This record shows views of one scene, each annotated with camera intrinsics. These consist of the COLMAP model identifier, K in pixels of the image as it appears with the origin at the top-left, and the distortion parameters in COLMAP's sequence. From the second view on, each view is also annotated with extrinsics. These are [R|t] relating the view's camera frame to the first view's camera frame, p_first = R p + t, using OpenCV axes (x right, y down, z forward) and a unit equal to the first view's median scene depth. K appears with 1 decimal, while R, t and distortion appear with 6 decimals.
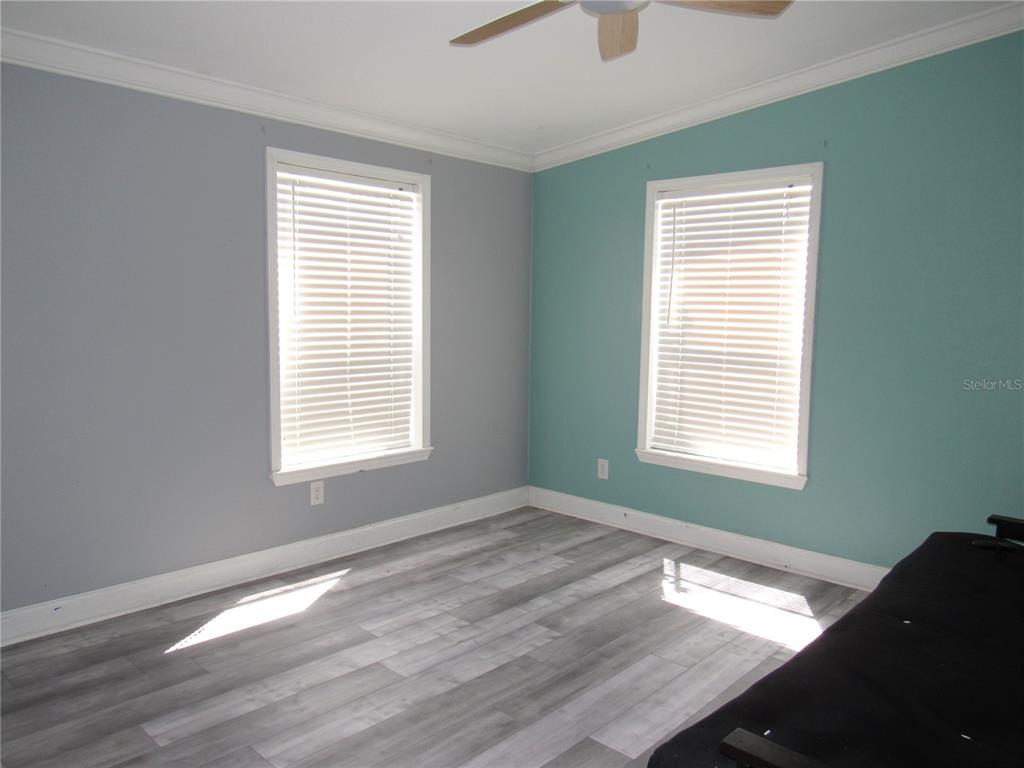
lens RADIAL K [[753.7, 0, 523.0], [0, 753.7, 384.0], [0, 0, 1]] dist [-0.029077, 0.004460]
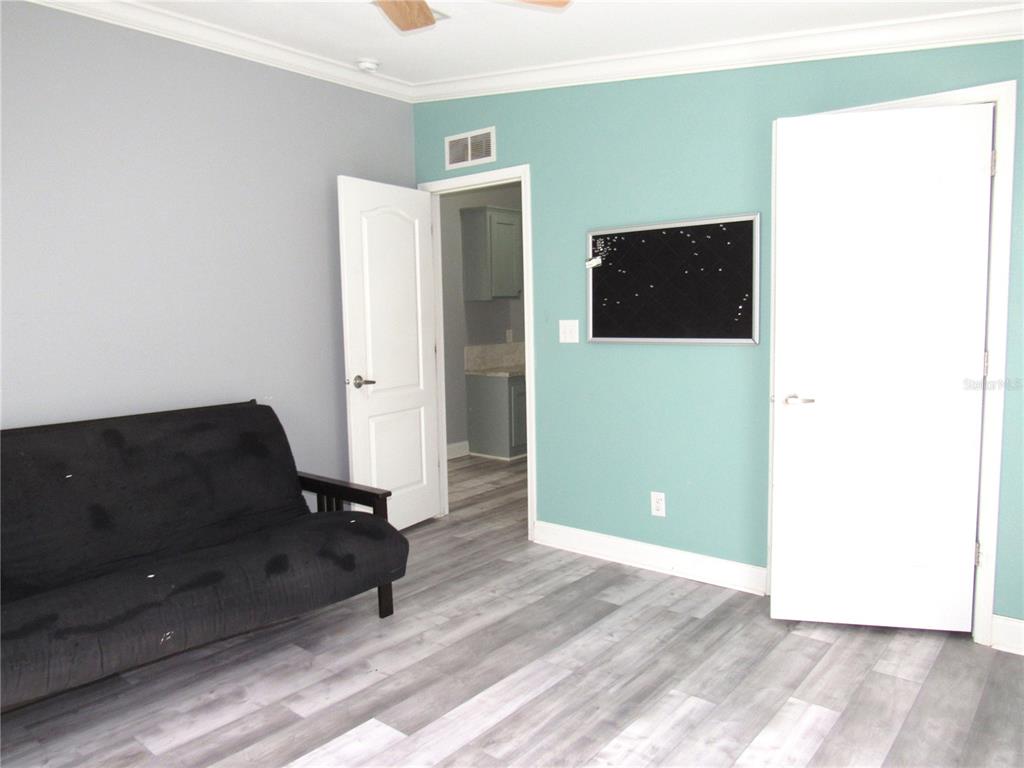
lens RADIAL K [[753.7, 0, 523.0], [0, 753.7, 384.0], [0, 0, 1]] dist [-0.029077, 0.004460]
pose [[-0.998416, 0.006322, -0.055905, -0.013675], [-0.004904, 0.980106, 0.198414, -0.198573], [0.056047, 0.198374, -0.978523, 1.899065]]
